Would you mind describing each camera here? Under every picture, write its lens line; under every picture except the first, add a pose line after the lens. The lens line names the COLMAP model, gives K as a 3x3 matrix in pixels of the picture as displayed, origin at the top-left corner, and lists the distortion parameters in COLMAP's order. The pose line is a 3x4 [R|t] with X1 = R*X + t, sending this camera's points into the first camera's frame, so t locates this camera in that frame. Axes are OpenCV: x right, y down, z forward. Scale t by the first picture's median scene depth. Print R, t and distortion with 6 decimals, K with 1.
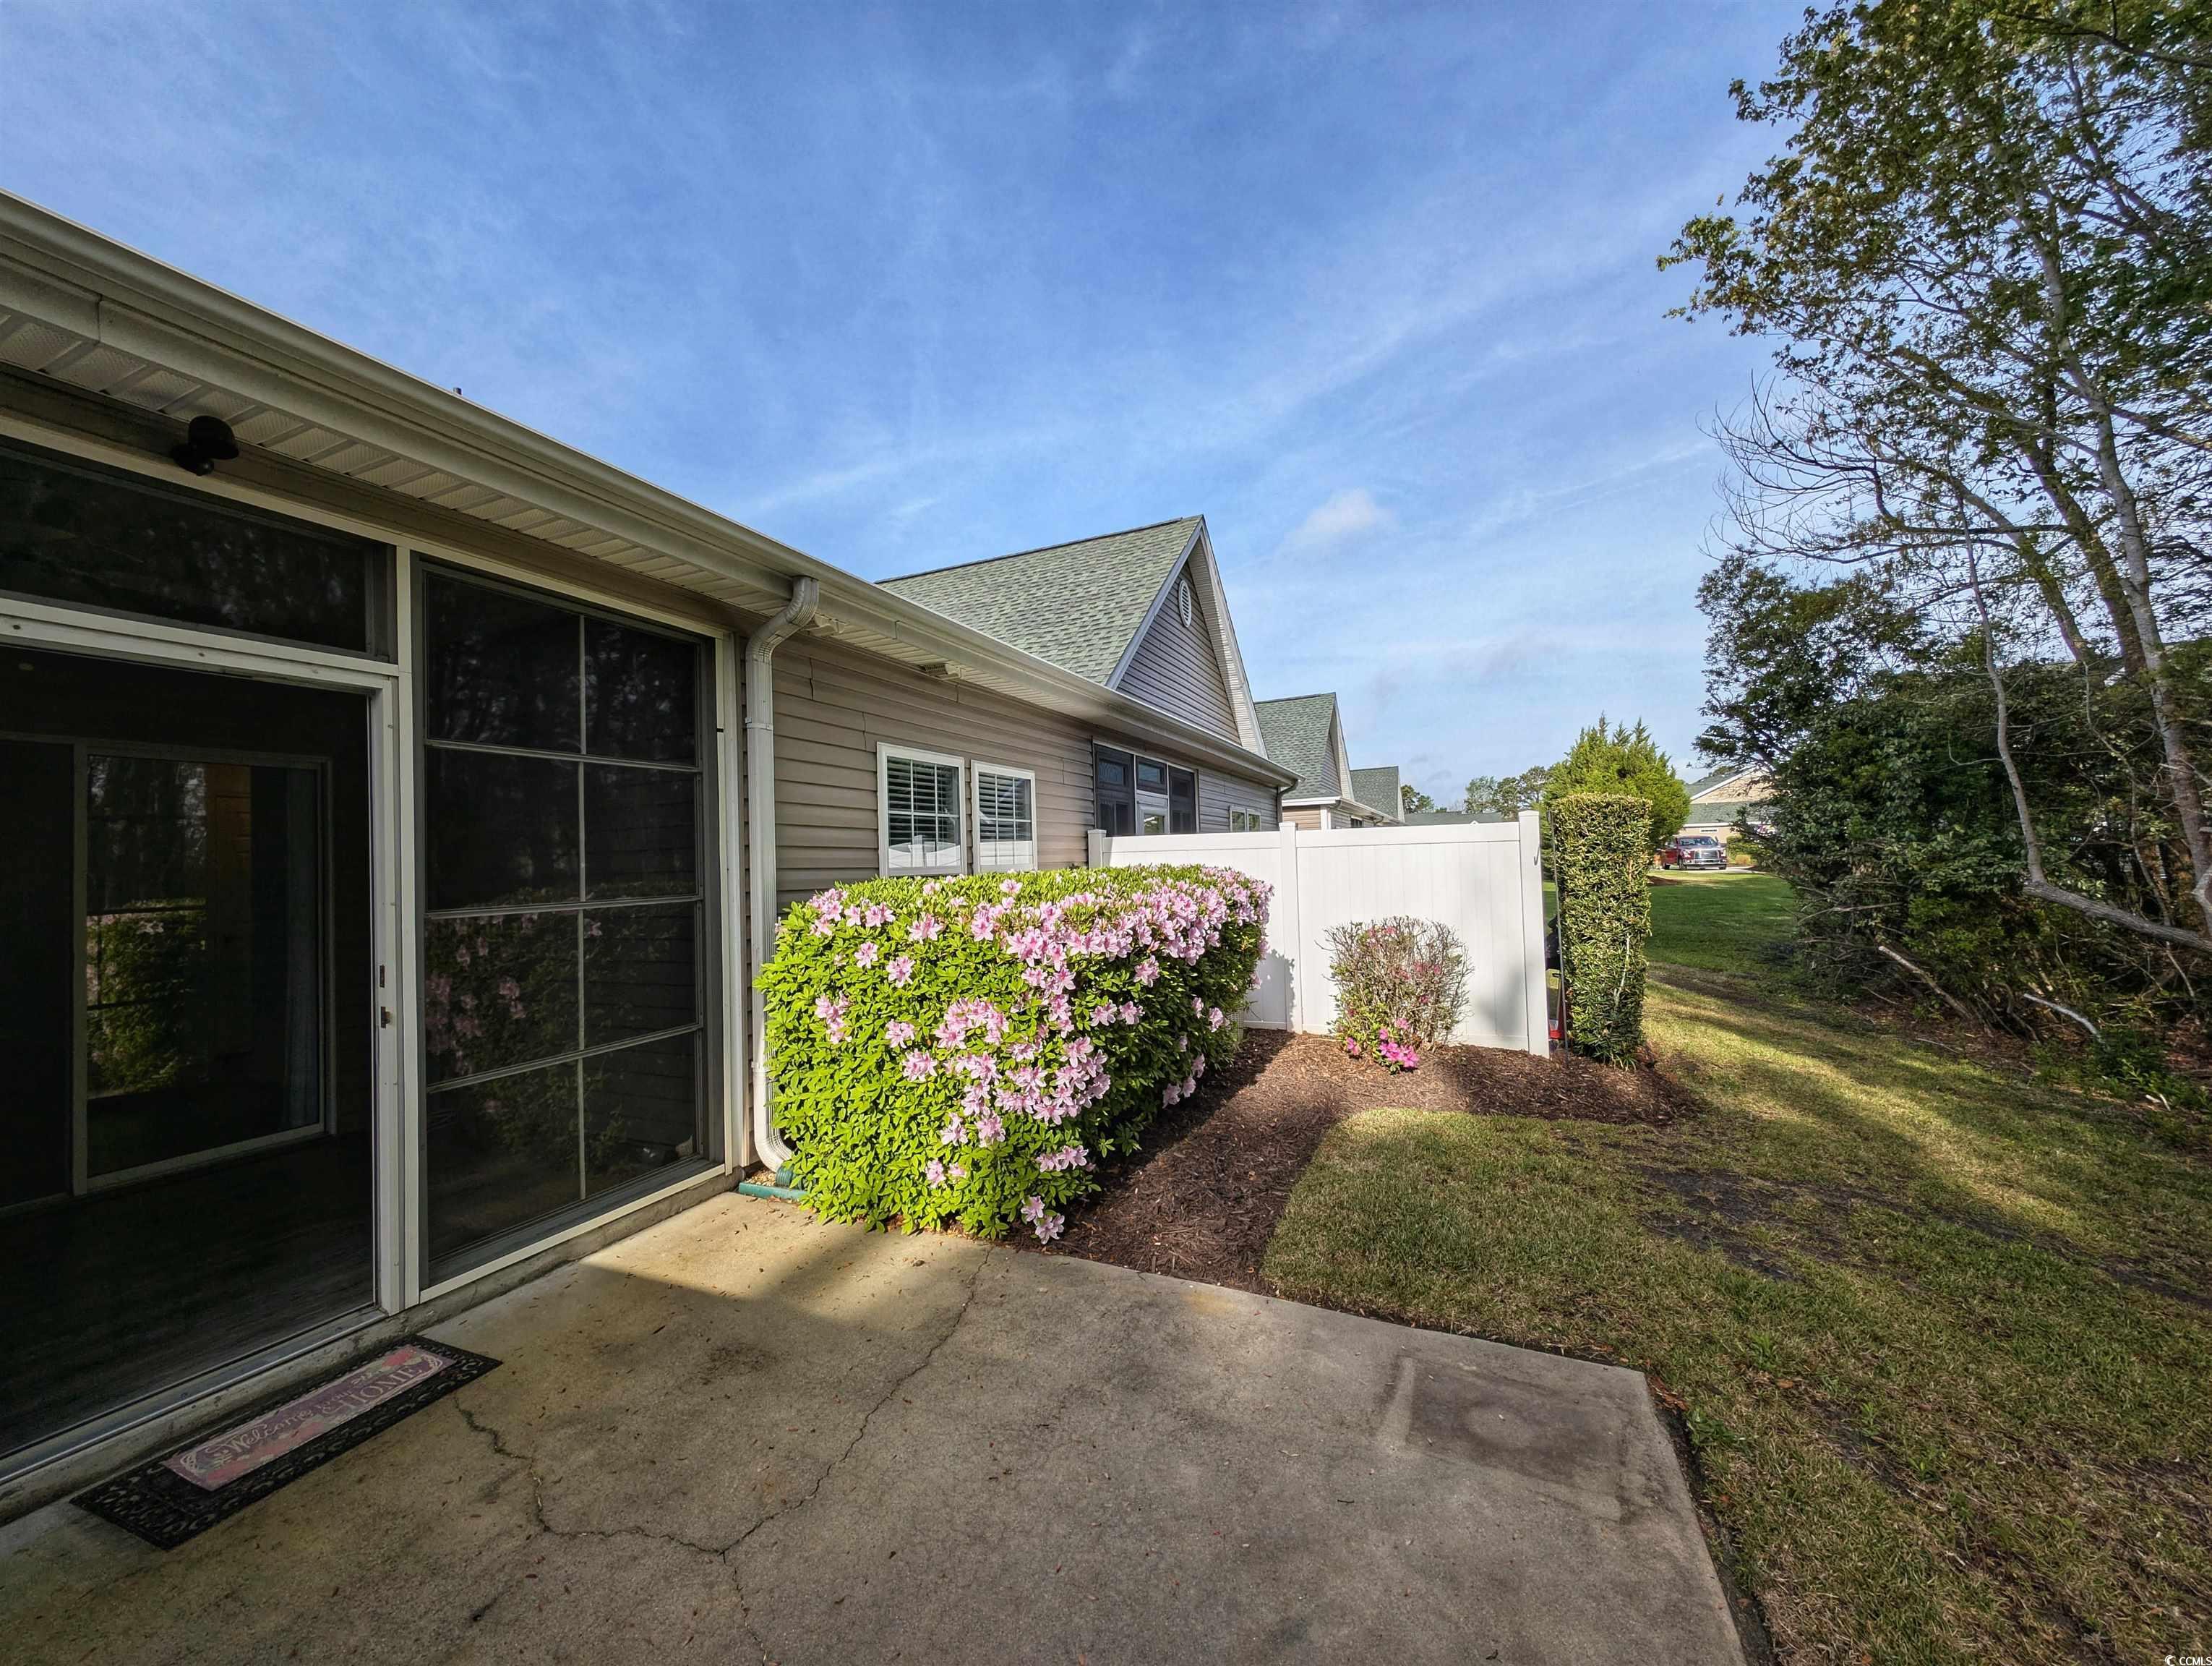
lens RADIAL K [[836.6, 0, 1085.4], [0, 836.6, 836.3], [0, 0, 1]] dist [0.003105, -0.000346]
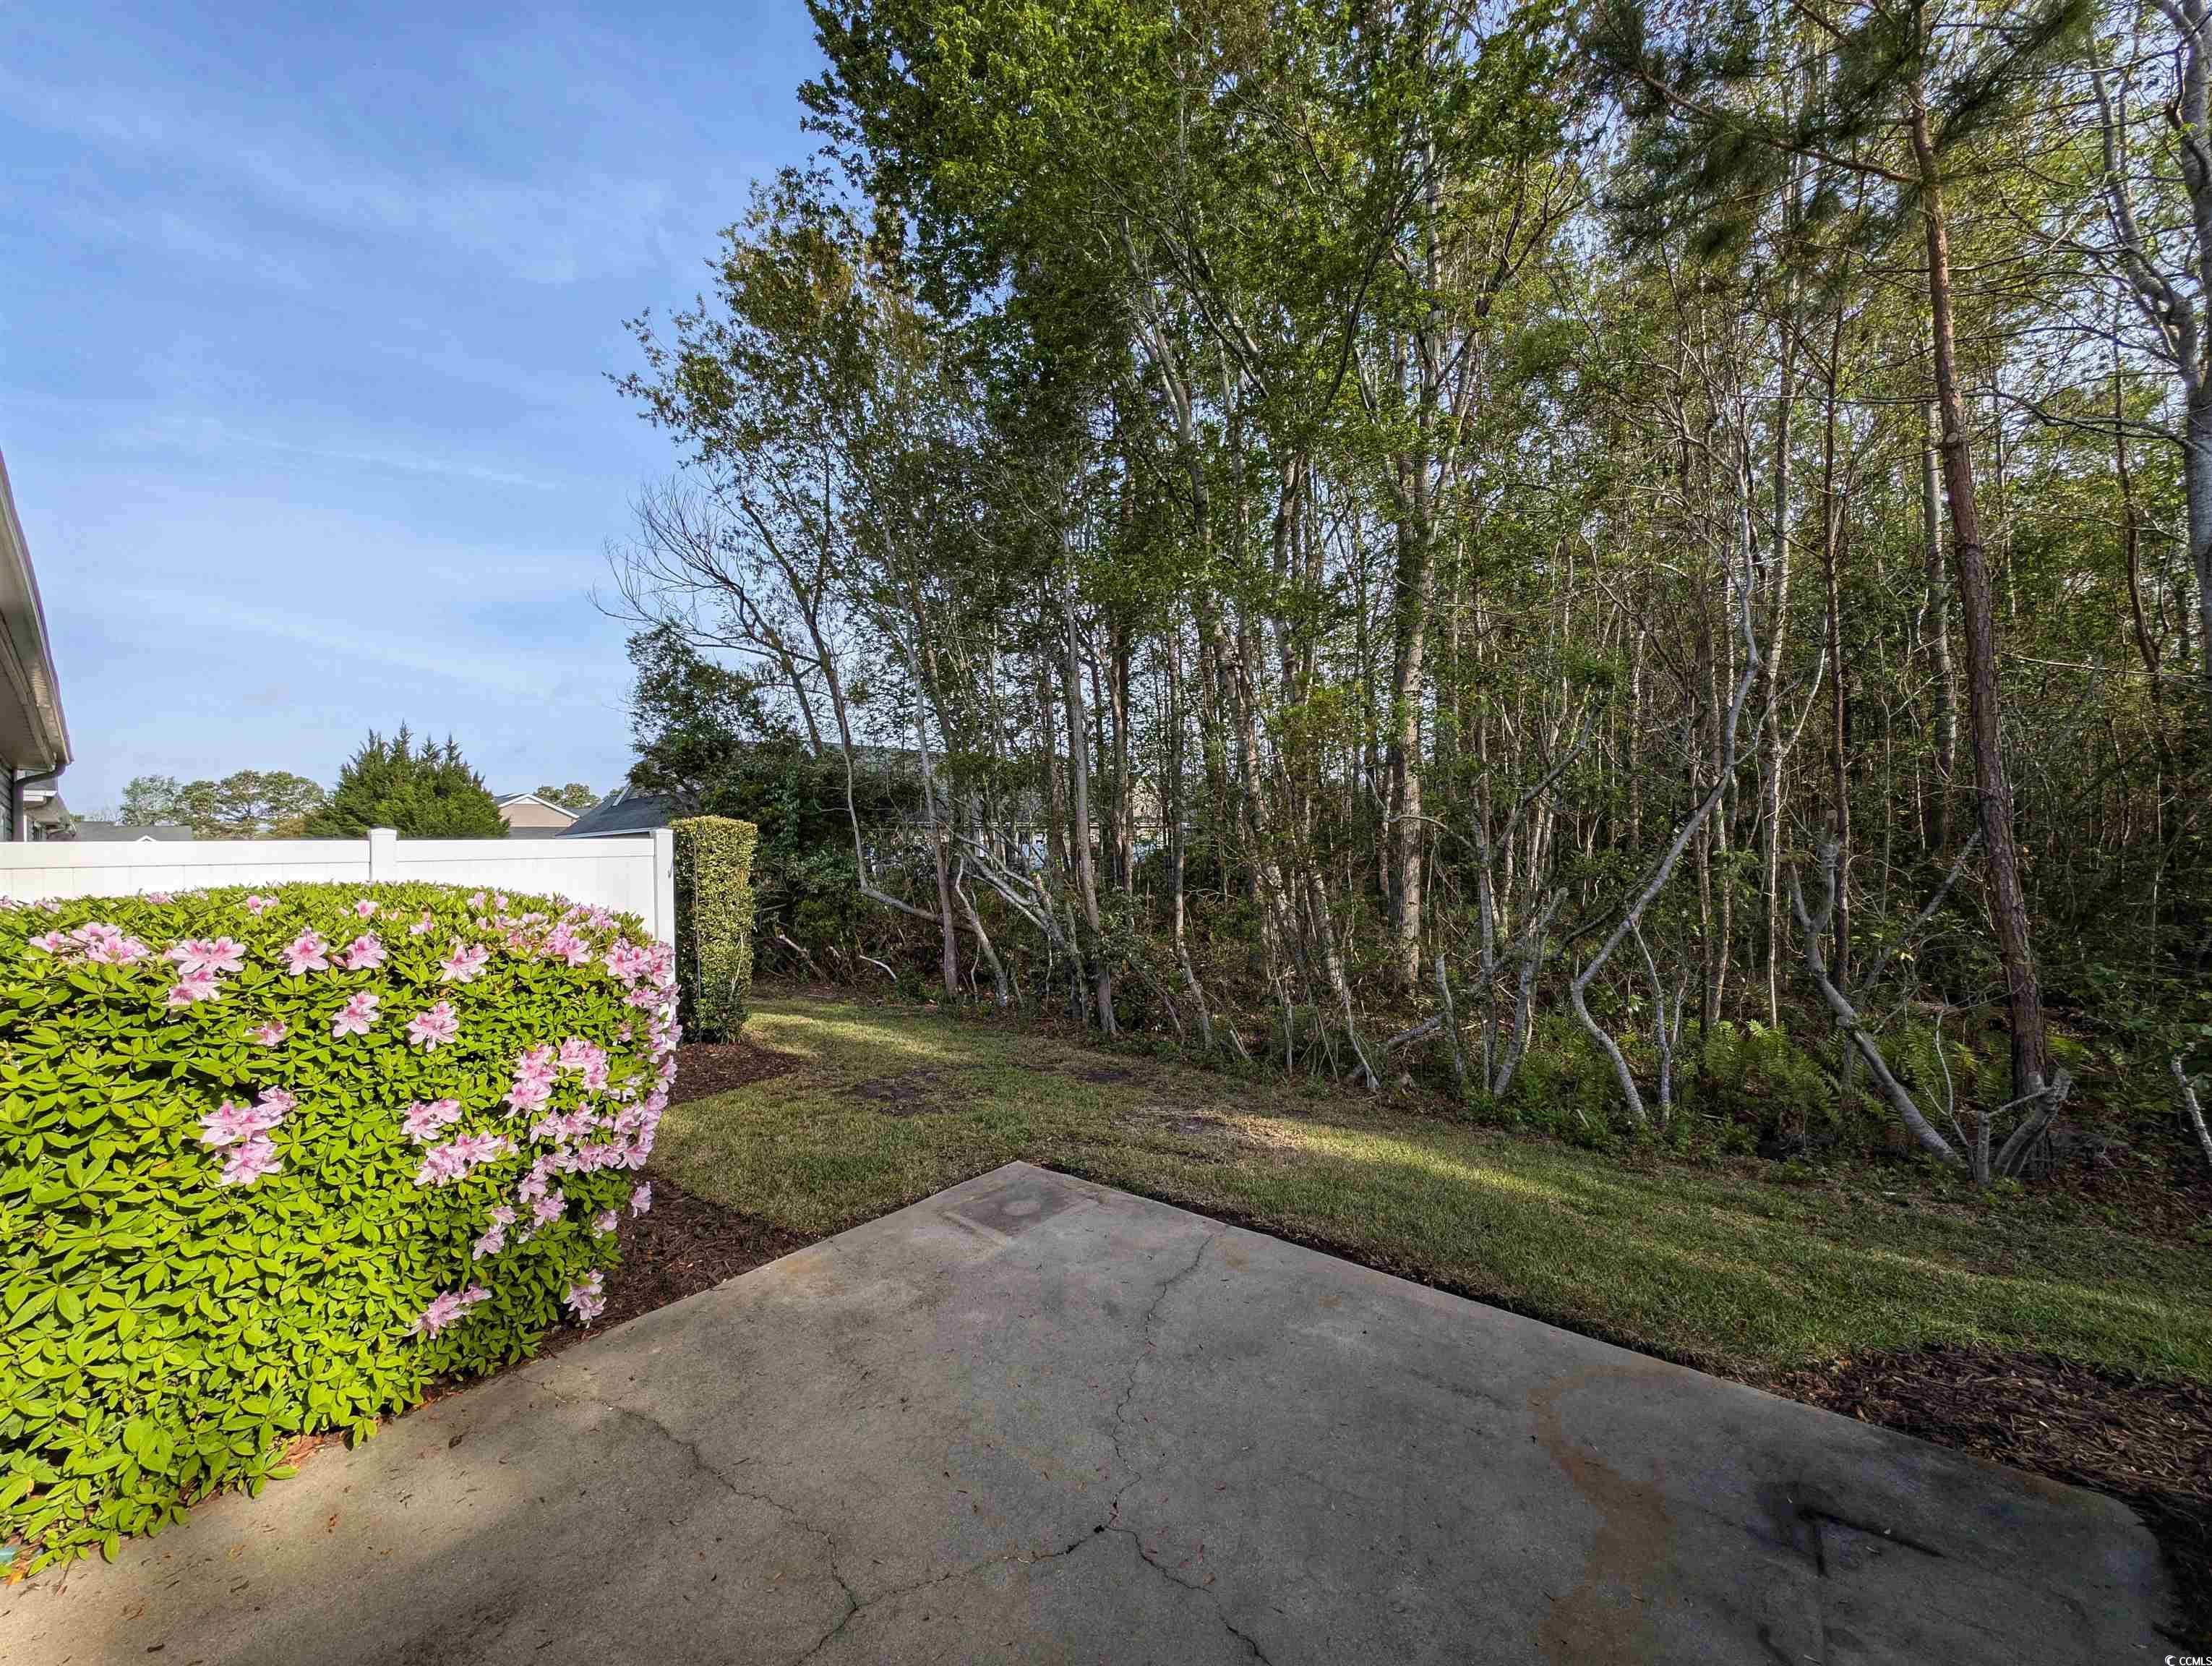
lens RADIAL K [[831.7, 0, 1100.5], [0, 831.7, 835.1], [0, 0, 1]] dist [0.014970, -0.004982]
pose [[0.269487, 0.034283, 0.962394, -0.518408], [-0.005847, 0.999406, -0.033964, 0.016379], [-0.962986, 0.003526, 0.269528, 0.202502]]
